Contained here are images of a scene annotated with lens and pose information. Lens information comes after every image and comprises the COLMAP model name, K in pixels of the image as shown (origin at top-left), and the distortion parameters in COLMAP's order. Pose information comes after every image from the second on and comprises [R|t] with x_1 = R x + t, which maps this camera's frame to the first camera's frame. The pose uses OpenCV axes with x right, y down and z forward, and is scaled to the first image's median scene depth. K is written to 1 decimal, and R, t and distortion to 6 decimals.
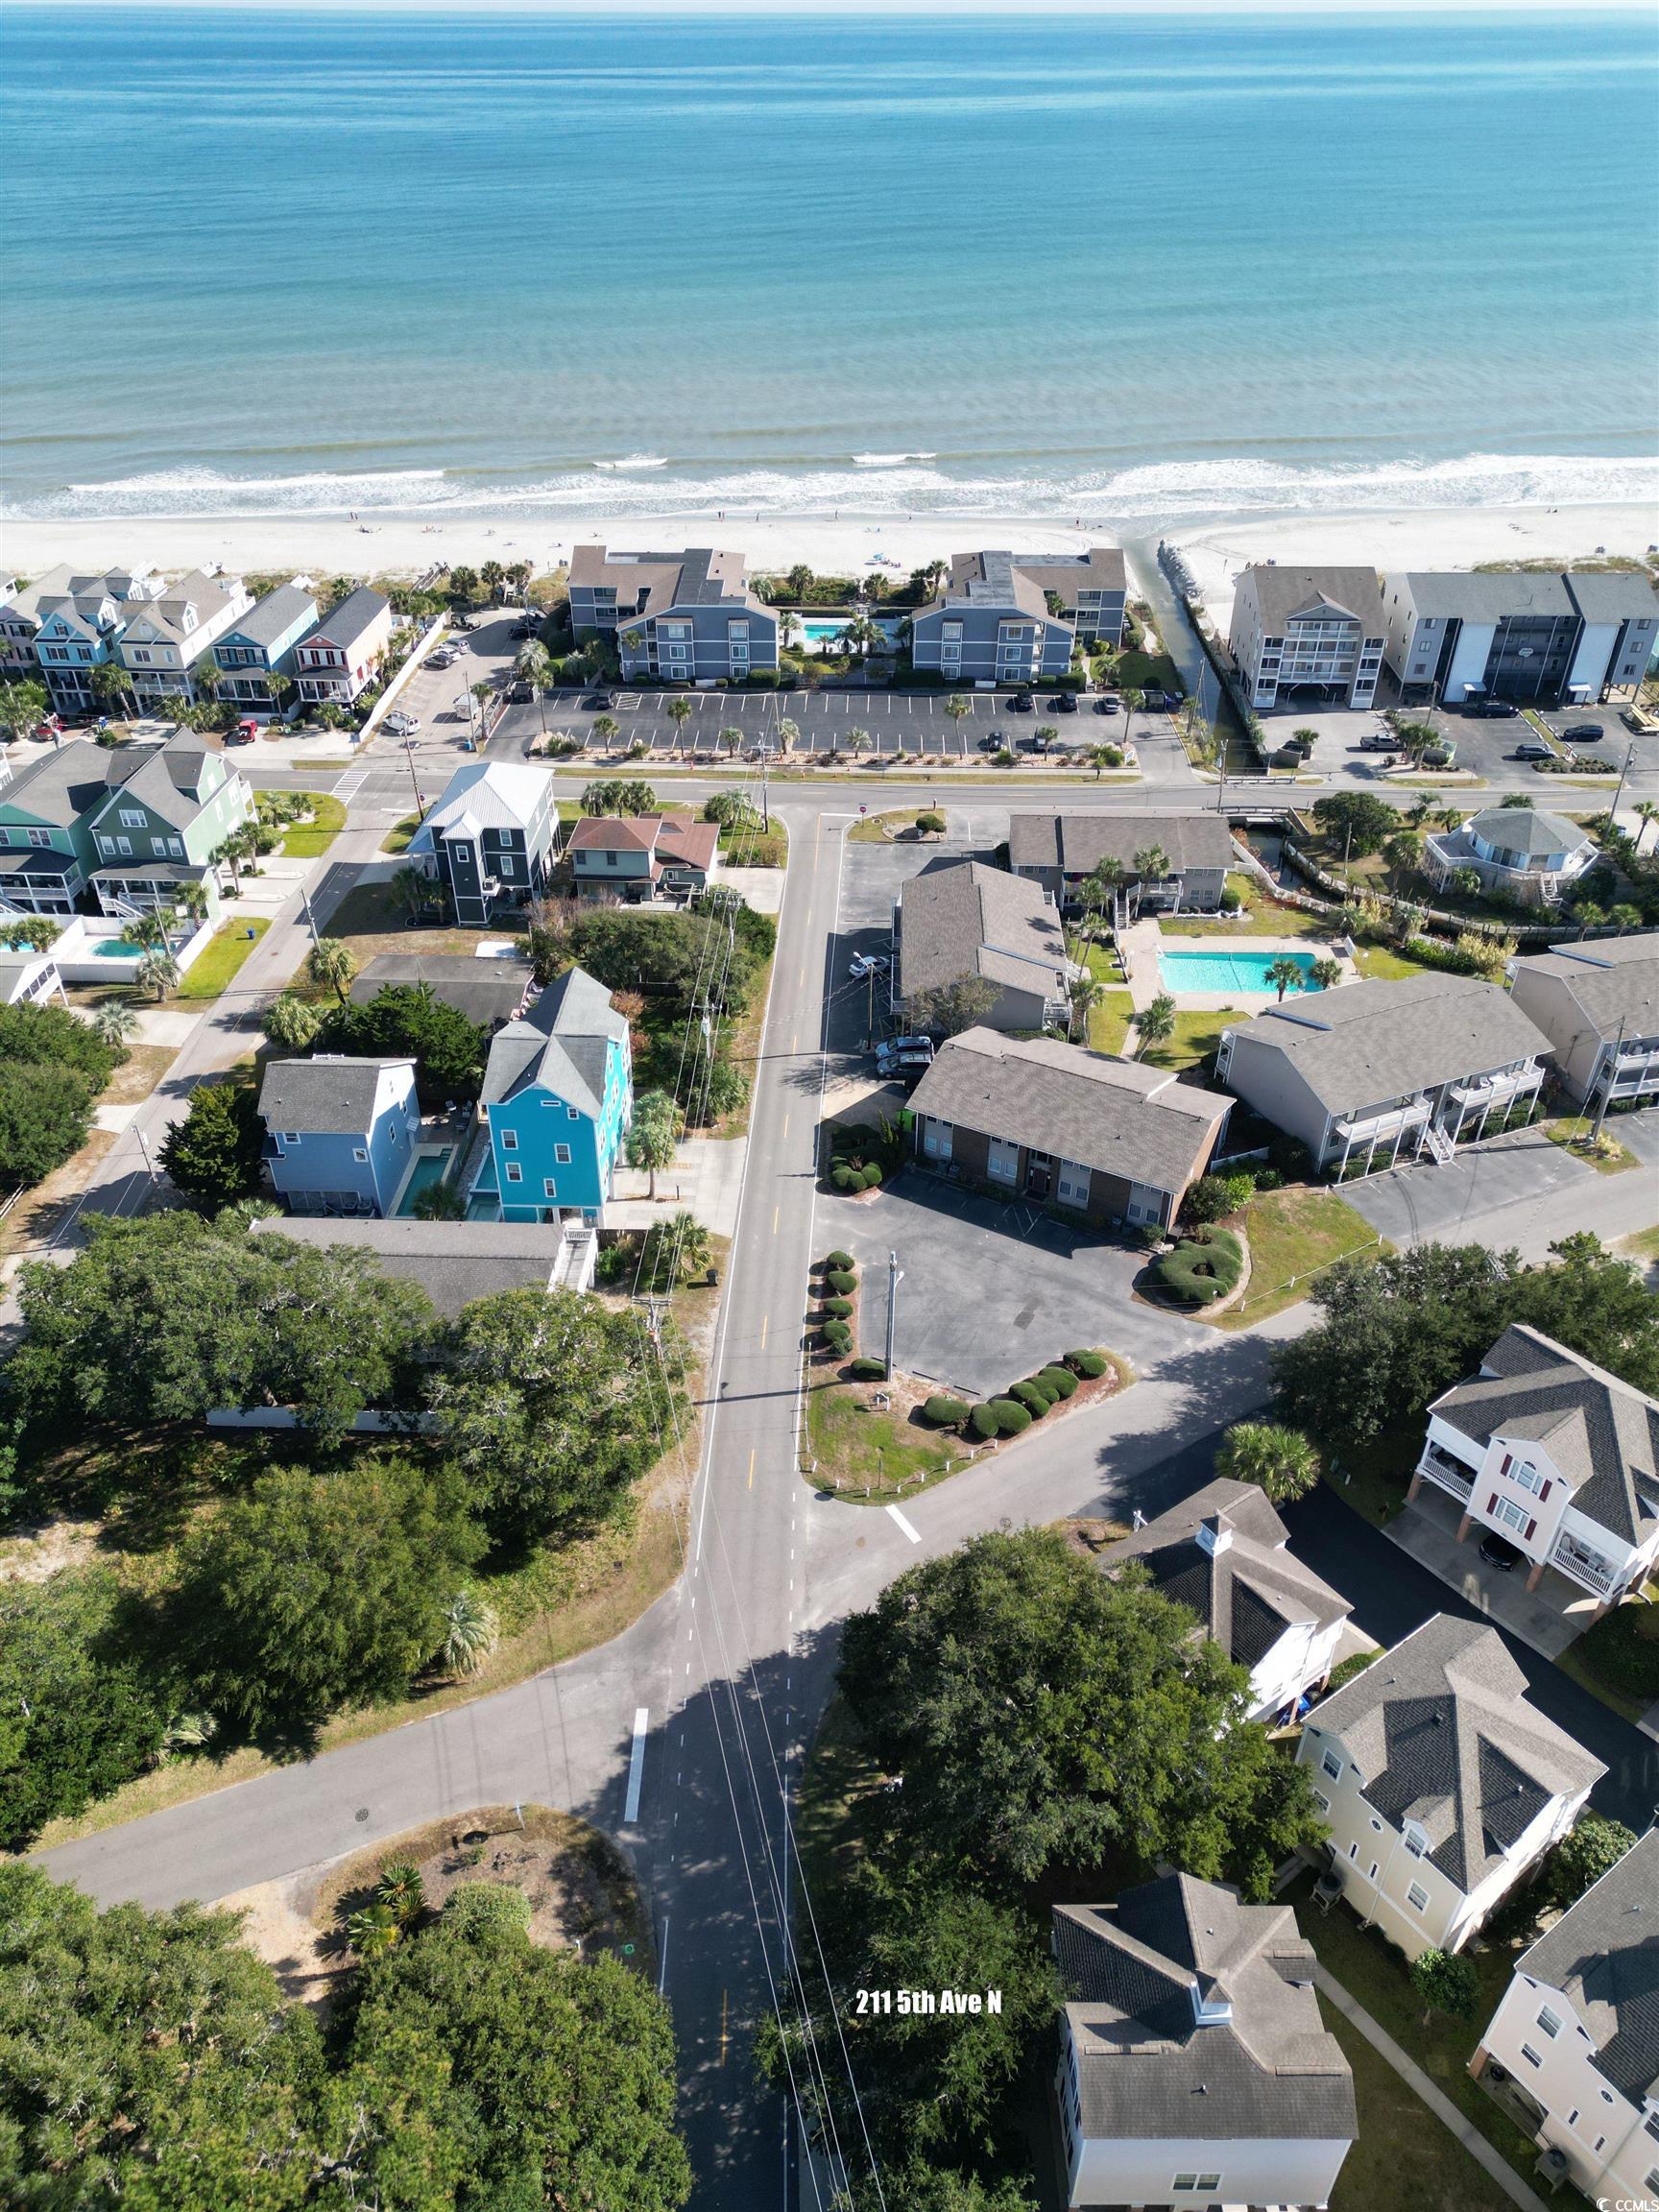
lens RADIAL K [[1529.4, 0, 836.7], [0, 1529.4, 1102.8], [0, 0, 1]] dist [0.078040, -0.079704]
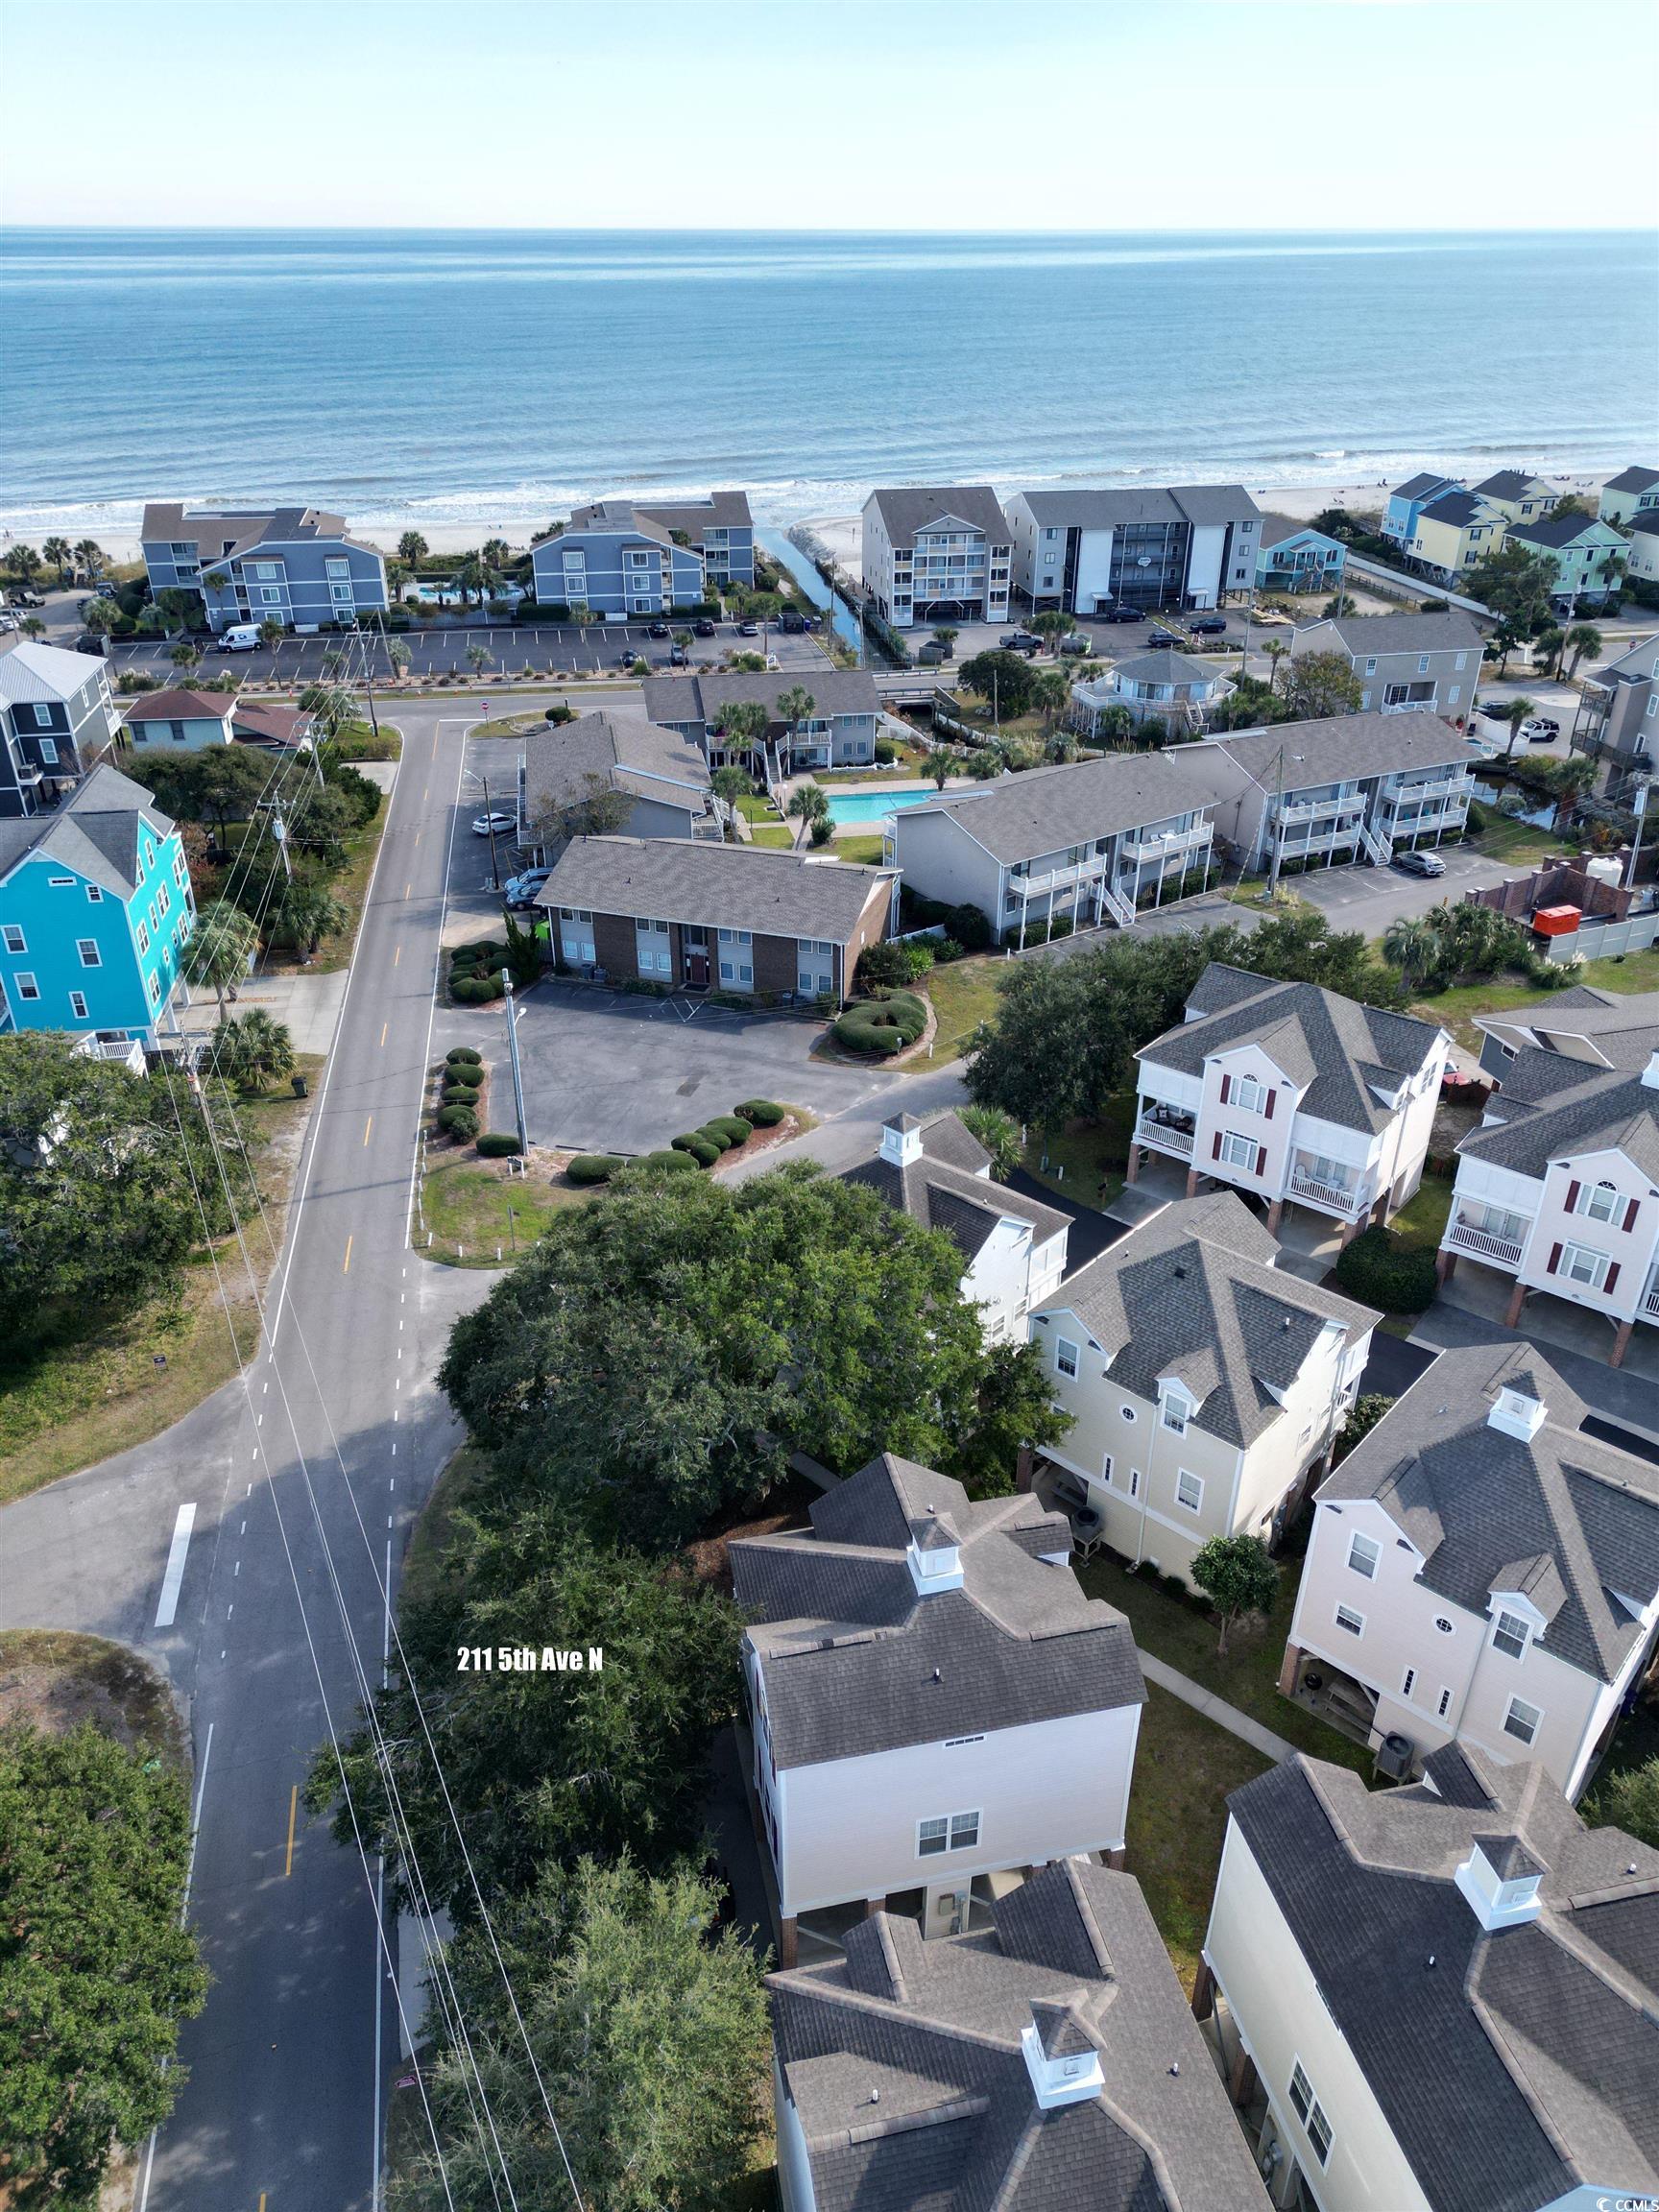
lens RADIAL K [[1529.4, 0, 836.7], [0, 1529.4, 1102.8], [0, 0, 1]] dist [0.078040, -0.079704]
pose [[0.977739, -0.104728, 0.181821, 0.042648], [0.122159, 0.988650, -0.087450, 0.207408], [-0.170599, 0.107714, 0.979435, 0.136330]]
